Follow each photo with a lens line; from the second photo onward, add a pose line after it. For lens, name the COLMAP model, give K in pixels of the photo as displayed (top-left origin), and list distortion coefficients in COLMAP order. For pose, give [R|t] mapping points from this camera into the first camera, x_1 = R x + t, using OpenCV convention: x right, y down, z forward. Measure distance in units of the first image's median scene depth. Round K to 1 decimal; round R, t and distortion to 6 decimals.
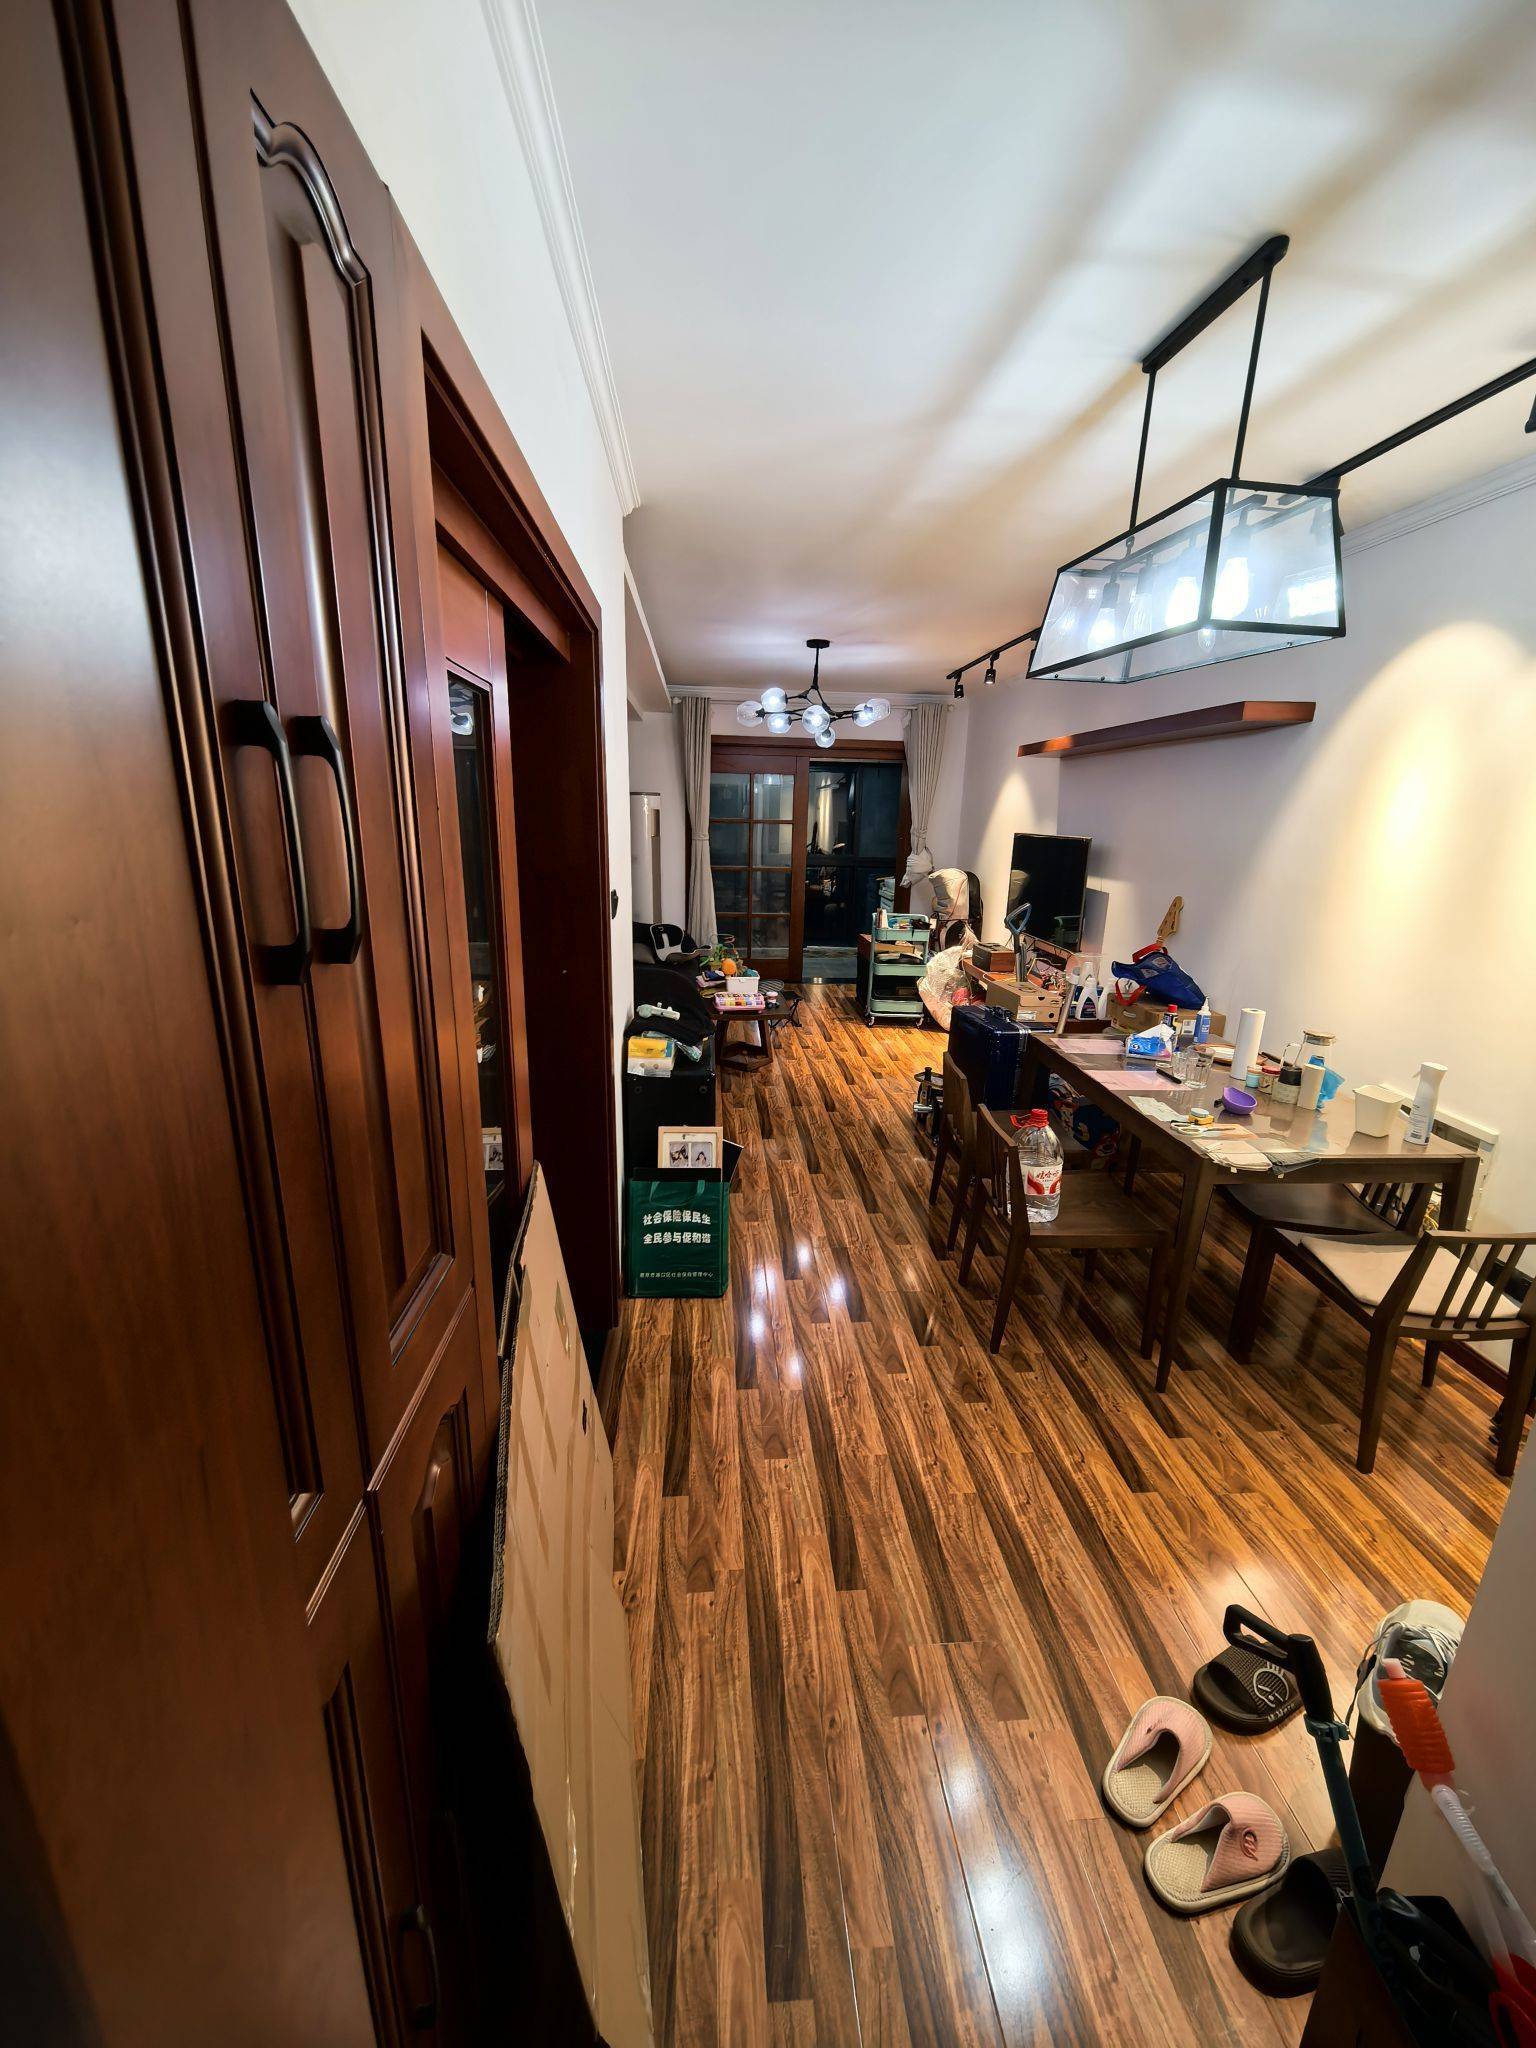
lens RADIAL K [[798.9, 0, 722.5], [0, 798.9, 1031.1], [0, 0, 1]] dist [0.005723, -0.001347]
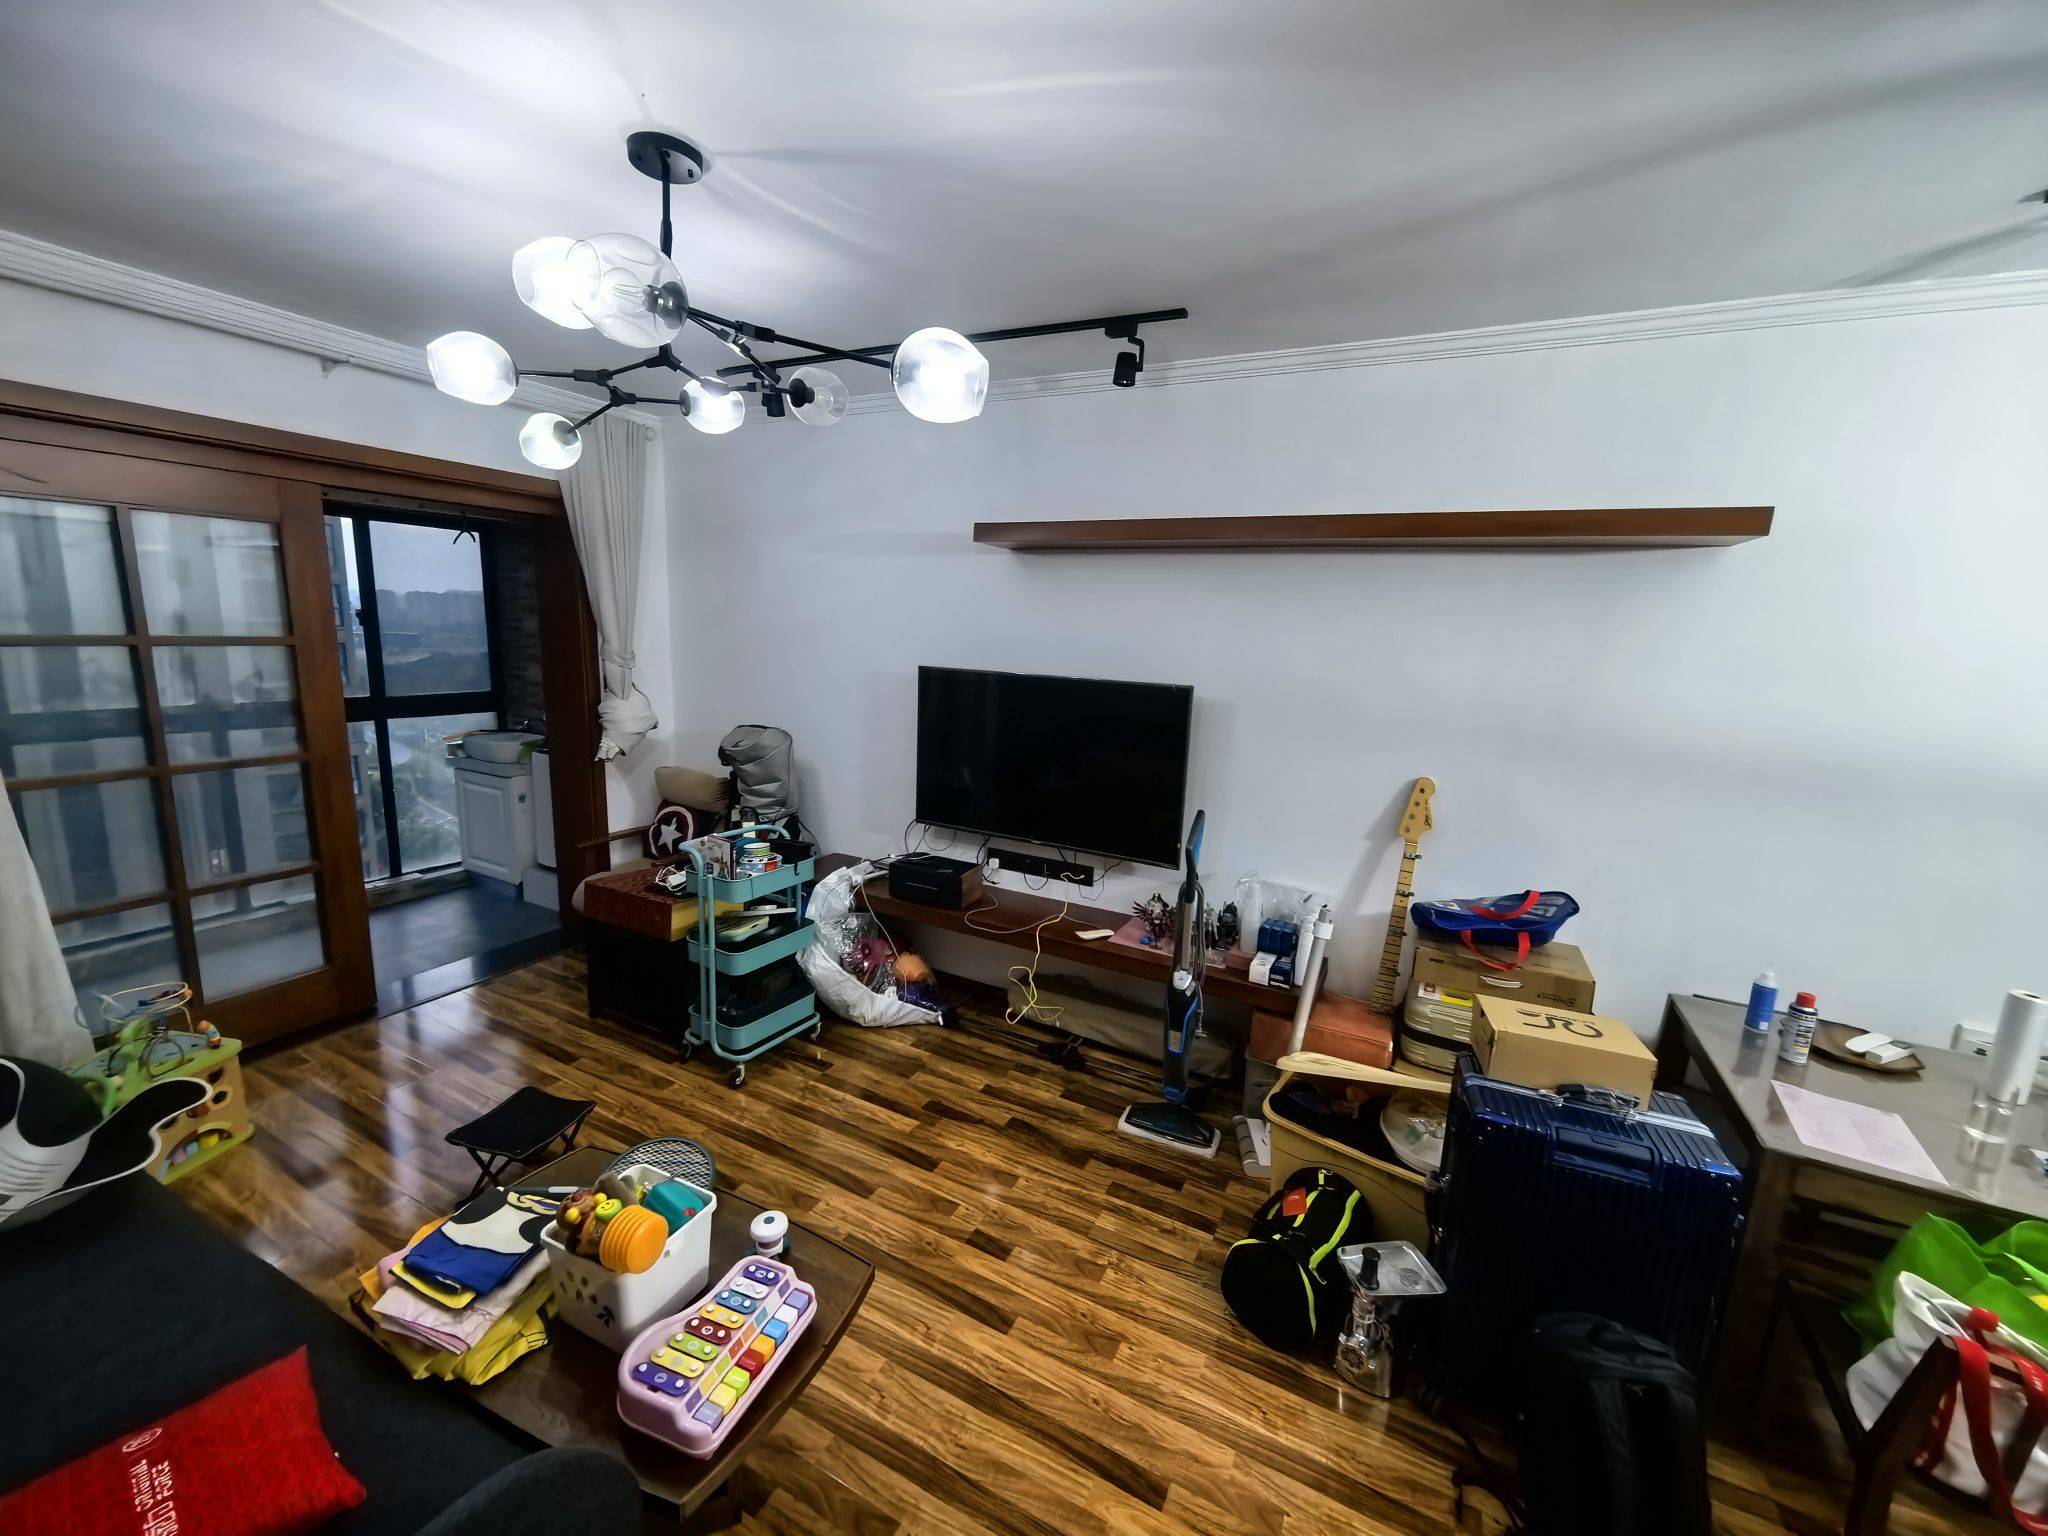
lens RADIAL K [[798.9, 0, 1015.4], [0, 798.9, 769.1], [0, 0, 1]] dist [0.005723, -0.001347]
pose [[0.490174, -0.153318, 0.858034, -0.108022], [0.208763, 0.976407, 0.055209, -0.180059], [-0.846255, 0.152064, 0.510616, 0.609074]]
